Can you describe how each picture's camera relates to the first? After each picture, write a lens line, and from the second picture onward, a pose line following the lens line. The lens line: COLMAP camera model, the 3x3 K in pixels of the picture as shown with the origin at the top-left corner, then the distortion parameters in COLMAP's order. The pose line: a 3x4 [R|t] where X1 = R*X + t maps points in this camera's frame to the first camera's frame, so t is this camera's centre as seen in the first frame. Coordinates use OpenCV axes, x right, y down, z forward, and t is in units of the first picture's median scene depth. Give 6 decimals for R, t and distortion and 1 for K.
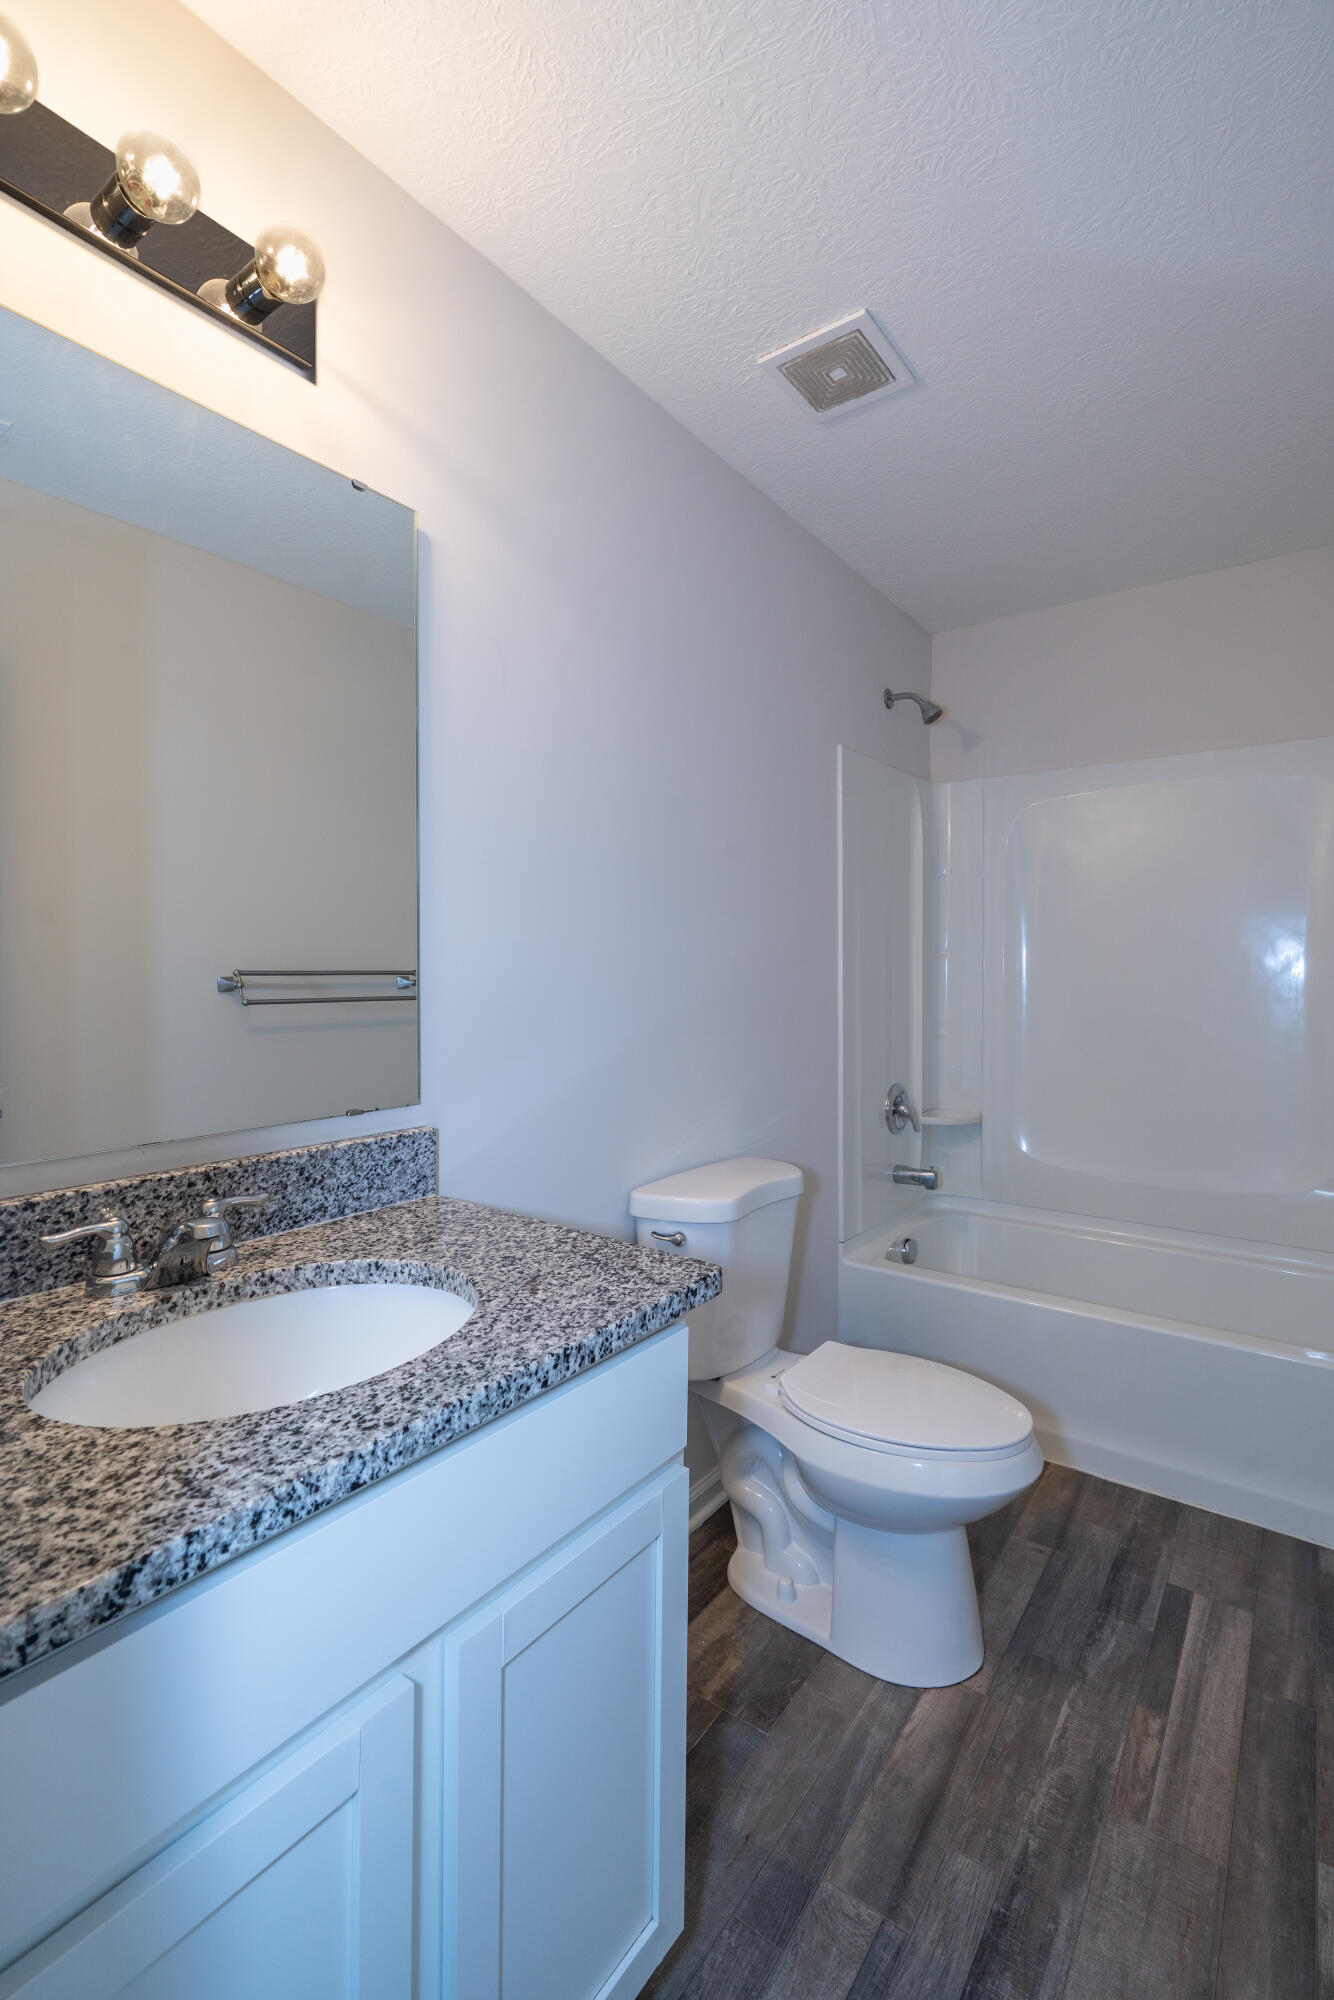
lens RADIAL K [[868.7, 0, 679.2], [0, 868.7, 989.1], [0, 0, 1]] dist [-0.005289, 0.001335]
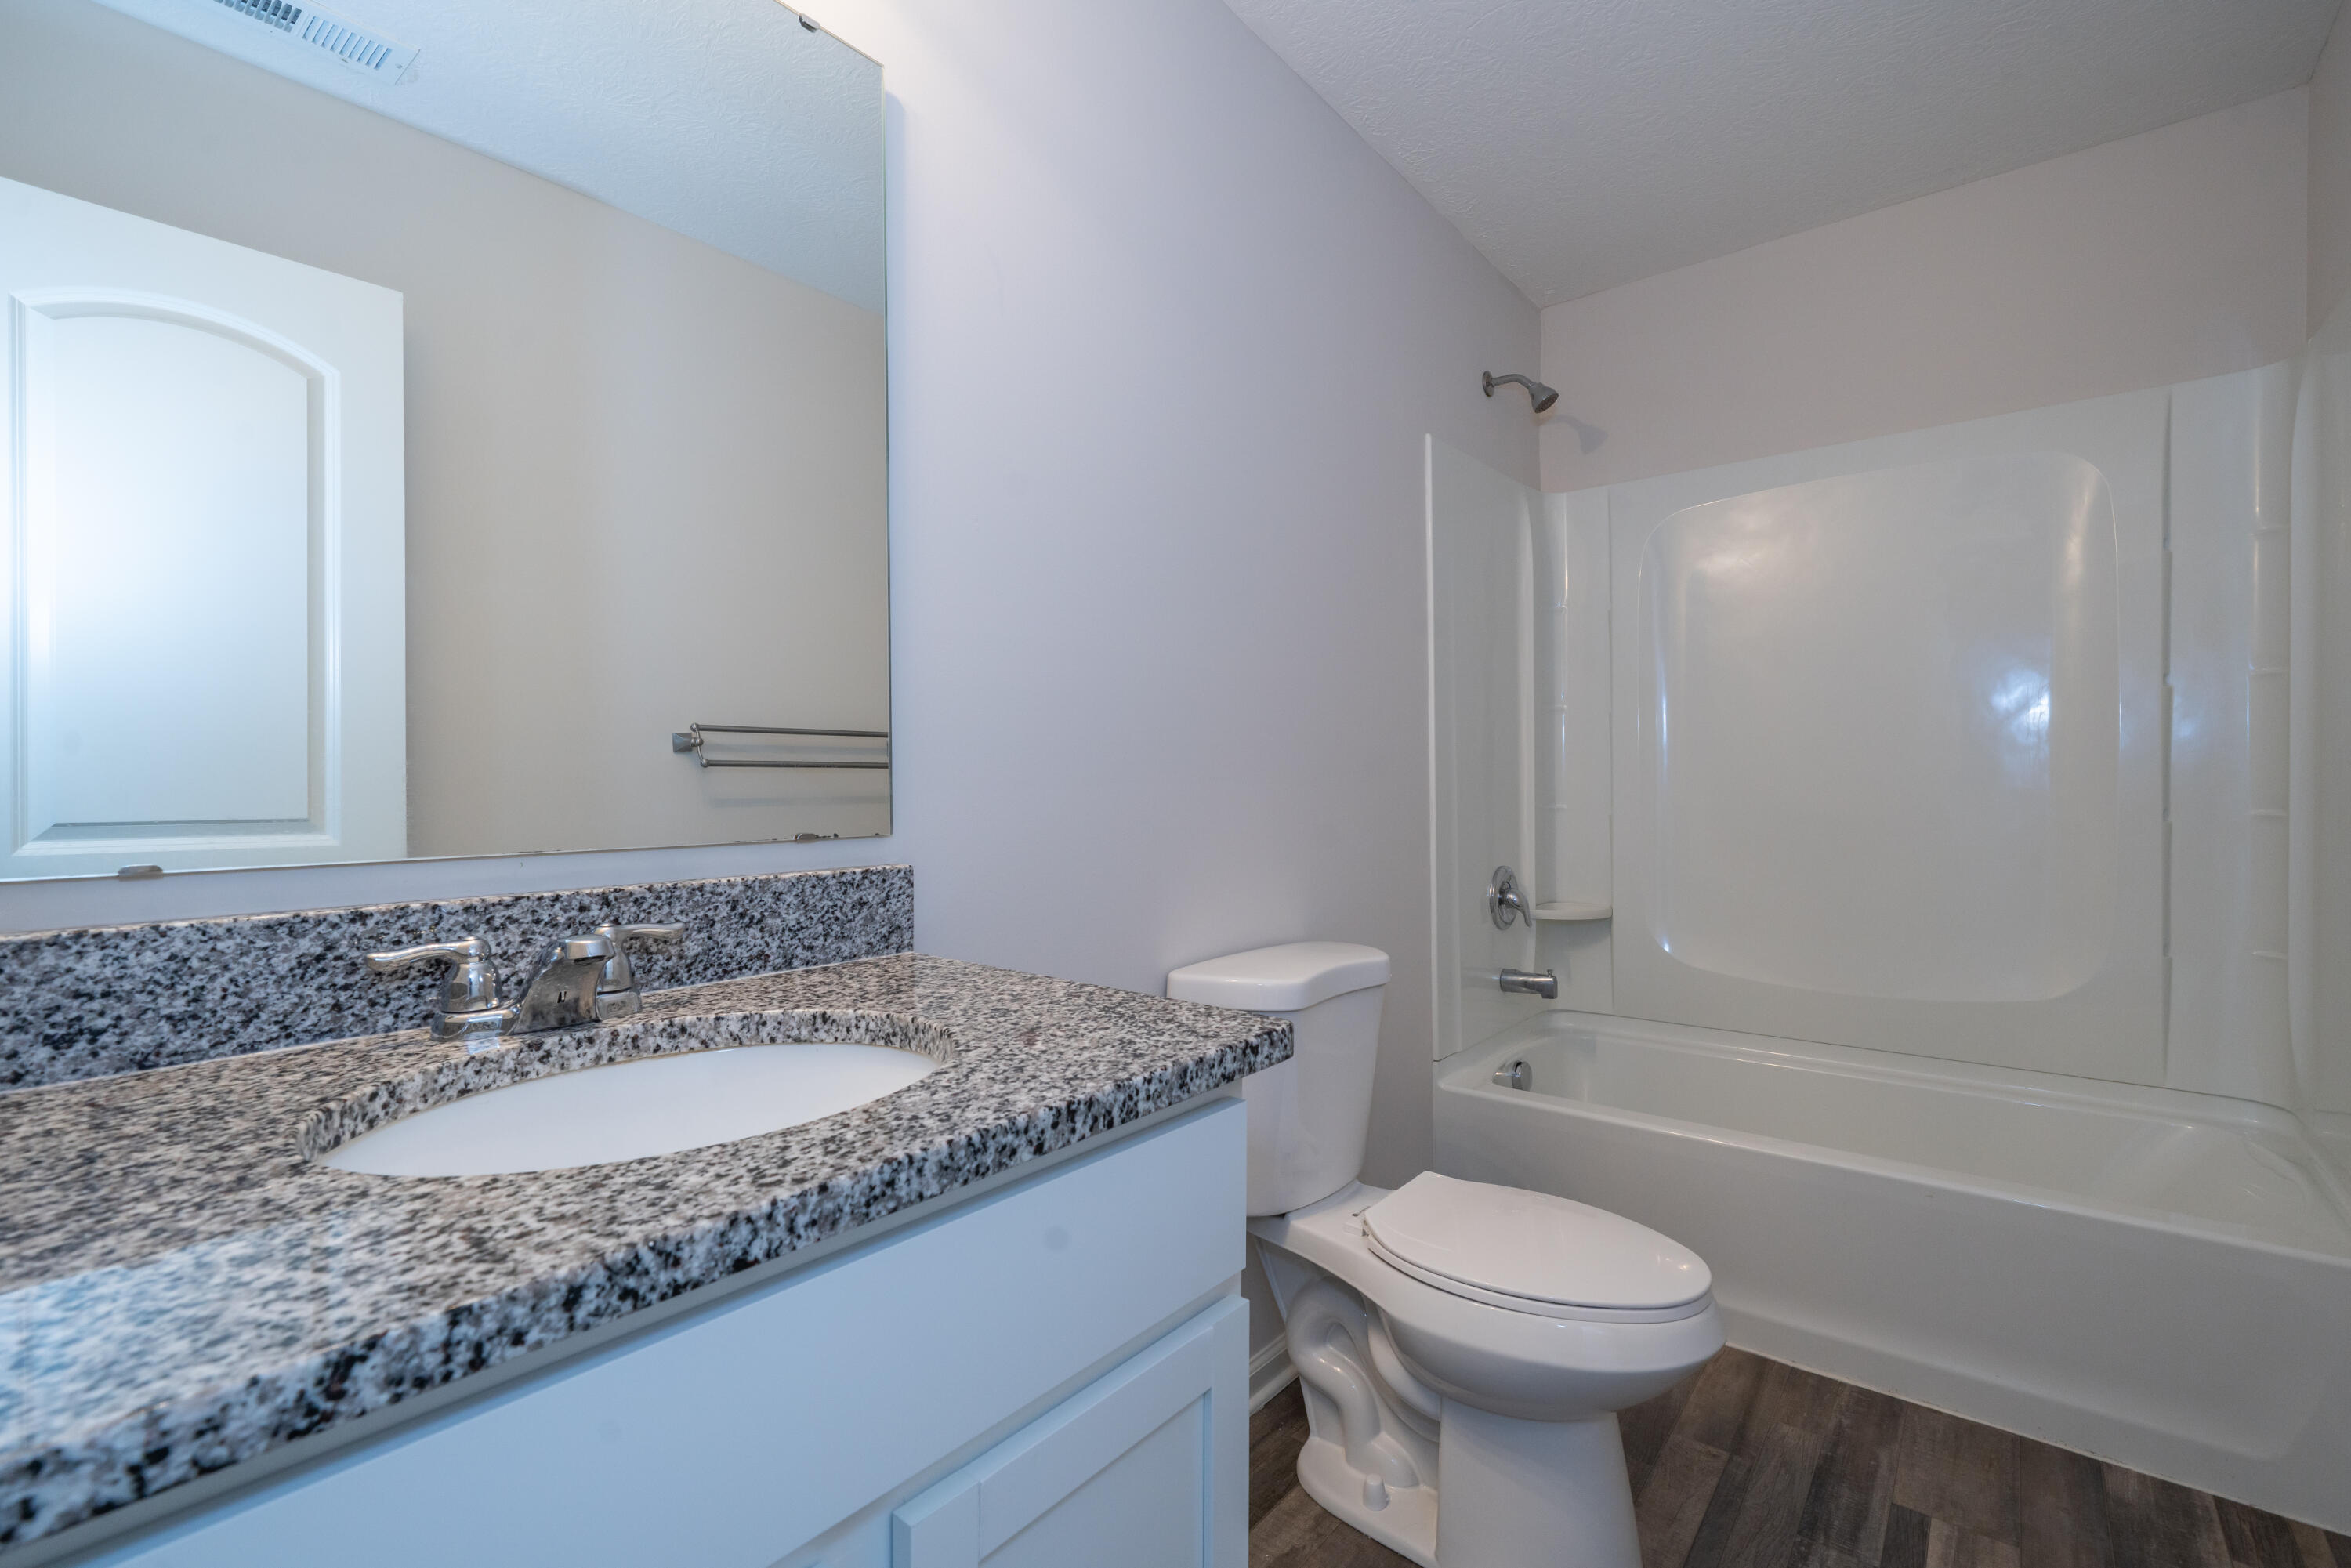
lens RADIAL K [[1021.1, 0, 1160.8], [0, 1021.1, 785.3], [0, 0, 1]] dist [-0.005289, 0.001335]
pose [[0.997850, -0.007522, -0.065106, -0.002986], [0.006987, 0.999940, -0.008444, 0.121669], [0.065165, 0.007971, 0.997843, 0.138530]]
